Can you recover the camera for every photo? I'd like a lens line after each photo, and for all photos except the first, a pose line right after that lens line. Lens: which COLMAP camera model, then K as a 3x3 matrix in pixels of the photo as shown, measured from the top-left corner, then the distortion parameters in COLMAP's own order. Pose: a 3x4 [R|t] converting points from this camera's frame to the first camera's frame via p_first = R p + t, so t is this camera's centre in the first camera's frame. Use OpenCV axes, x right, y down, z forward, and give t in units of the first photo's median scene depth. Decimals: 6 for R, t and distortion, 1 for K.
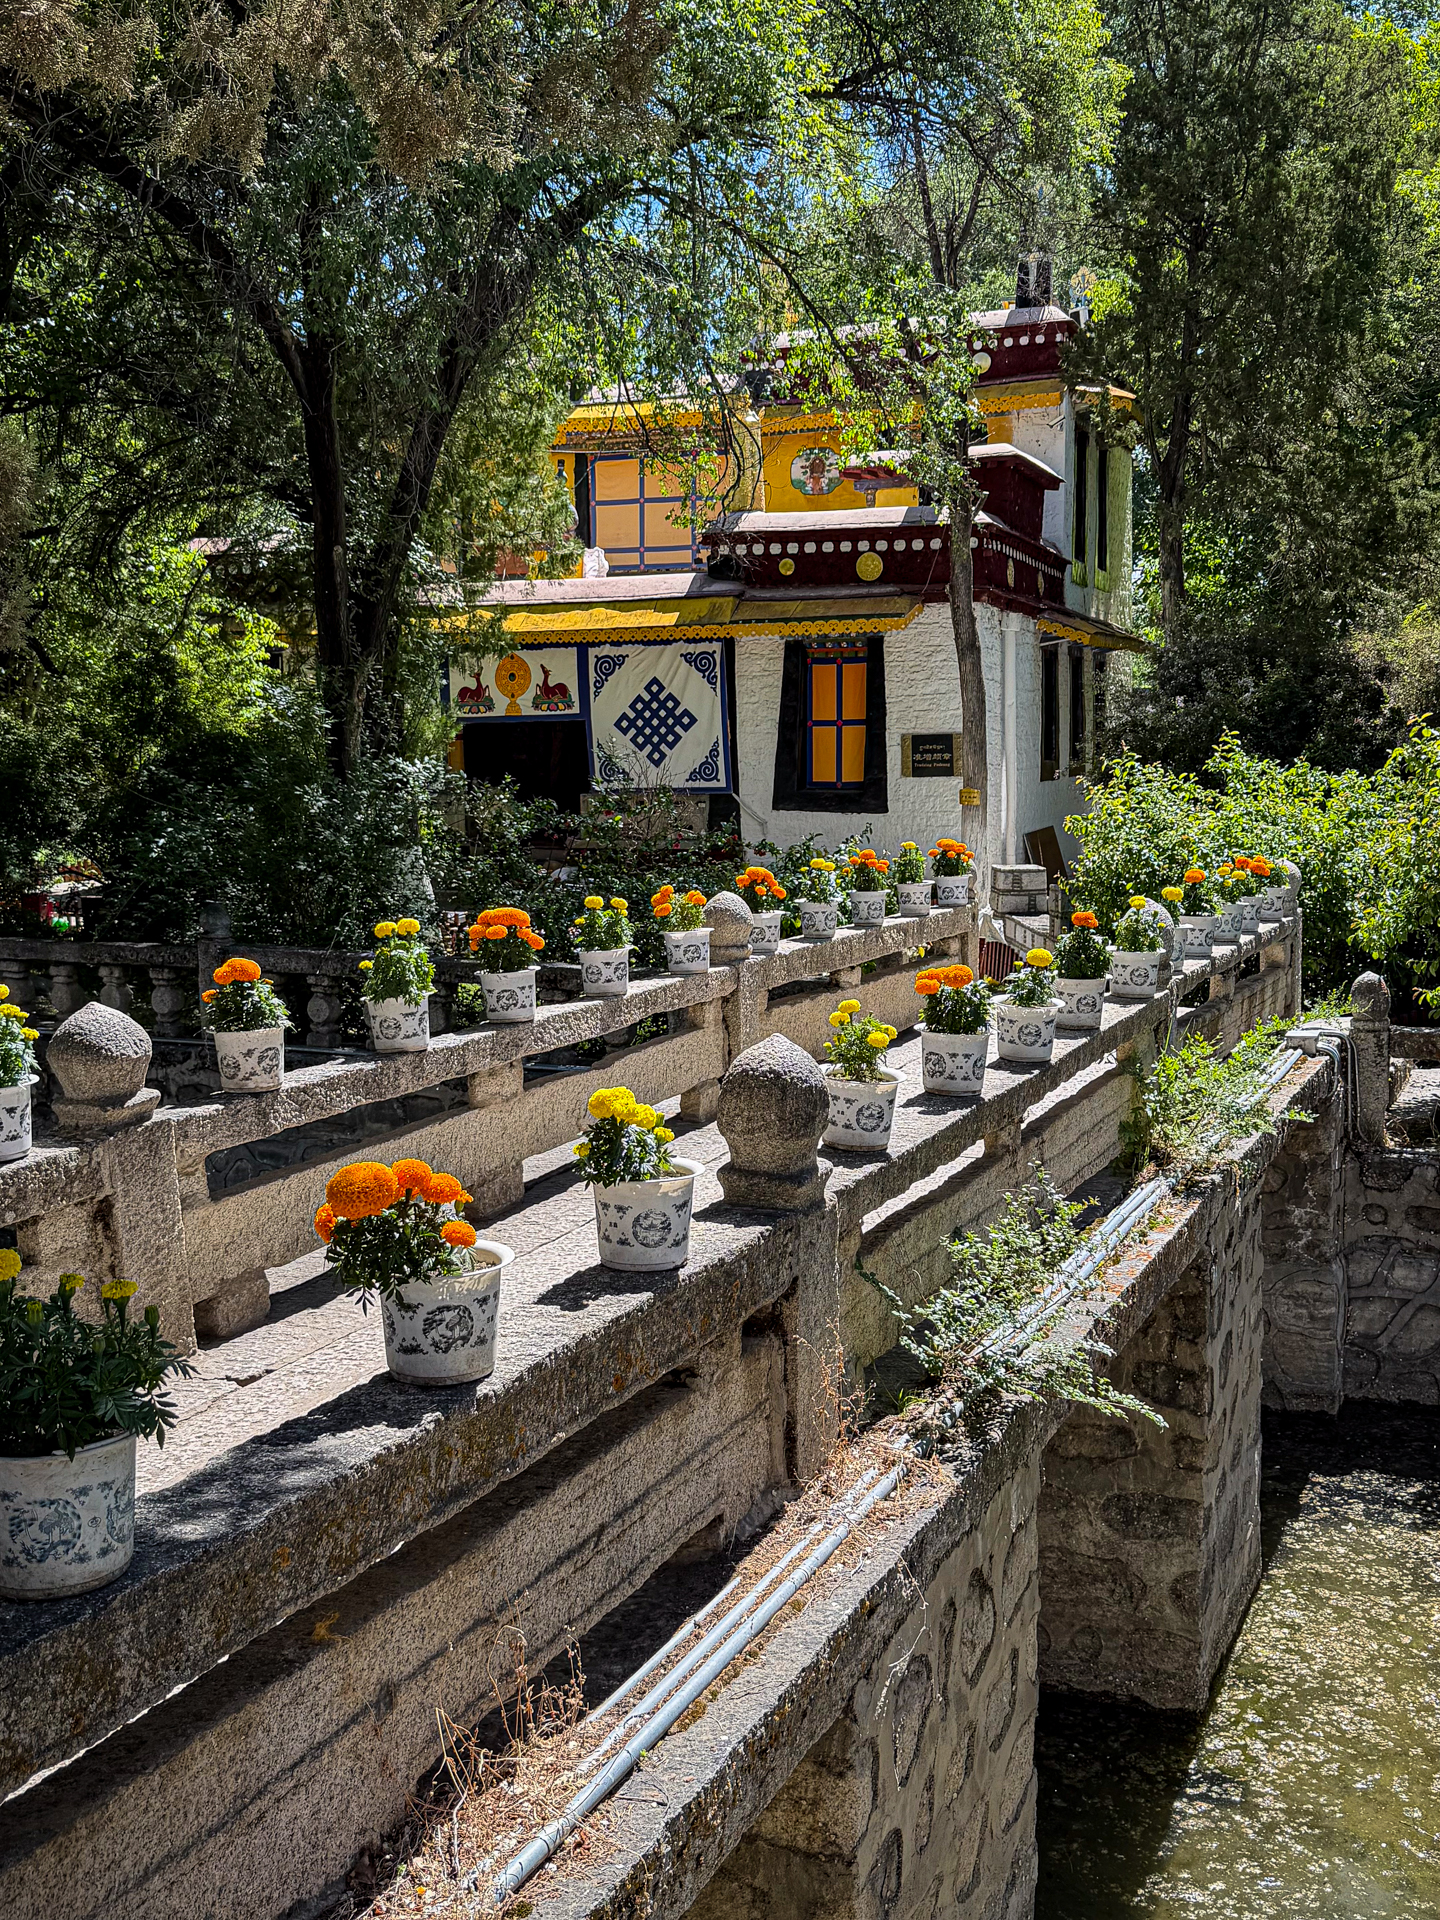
lens RADIAL K [[1905.6, 0, 721.7], [0, 1905.6, 959.6], [0, 0, 1]] dist [0.003710, 0.000000]
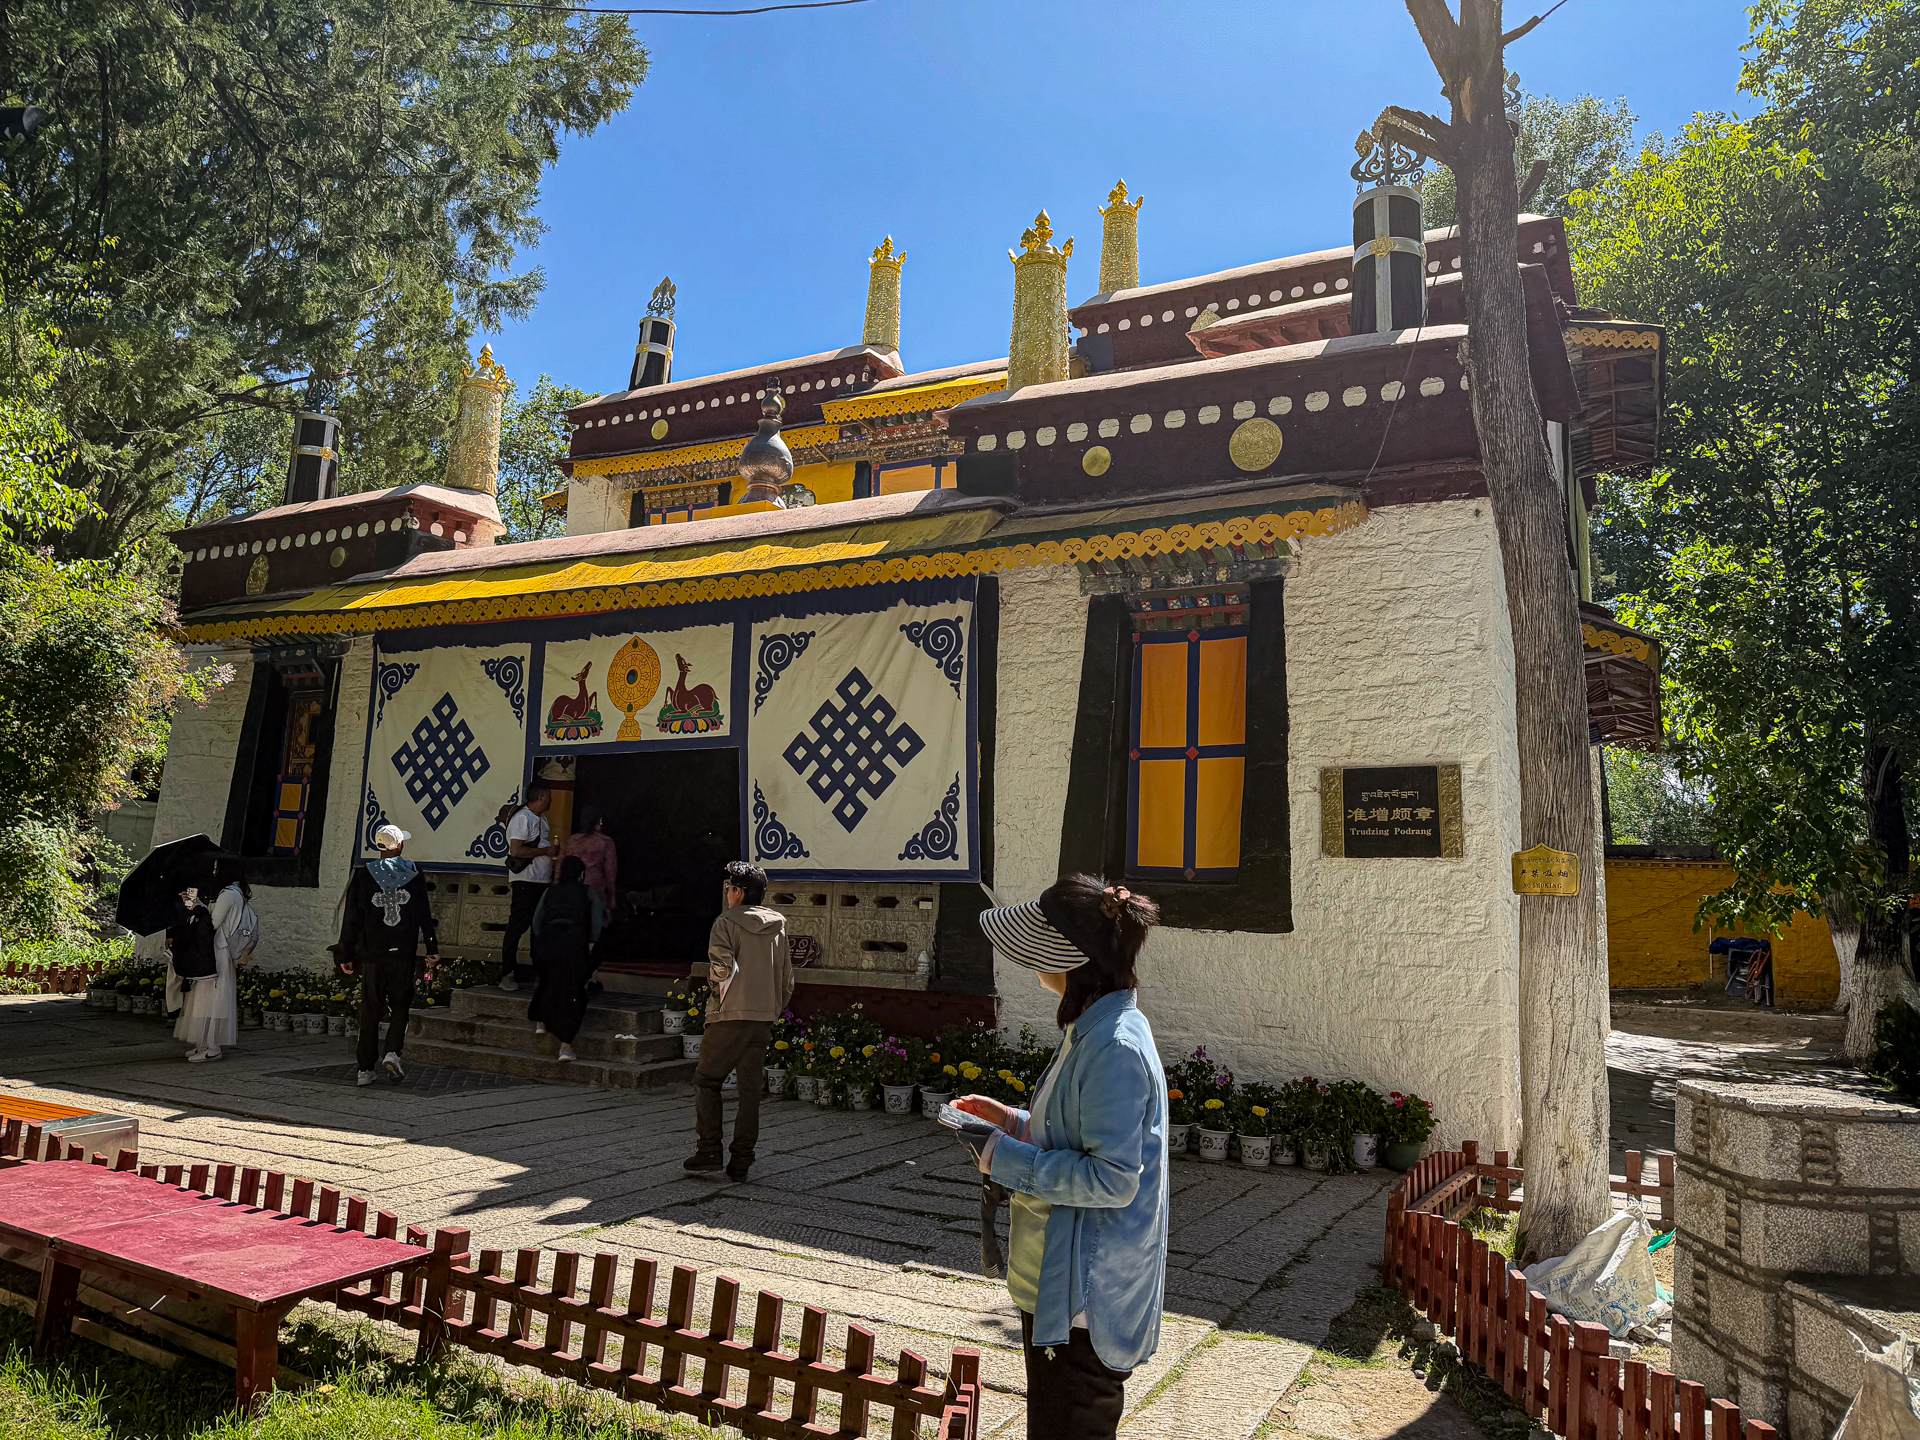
lens RADIAL K [[1347.7, 0, 962.1], [0, 1347.7, 723.2], [0, 0, 1]] dist [0.051382, 0.000333]
pose [[0.991612, 0.028354, -0.126105, 0.045294], [-0.060267, 0.964519, -0.257041, -0.034446], [0.114343, 0.262485, 0.958137, 0.633571]]
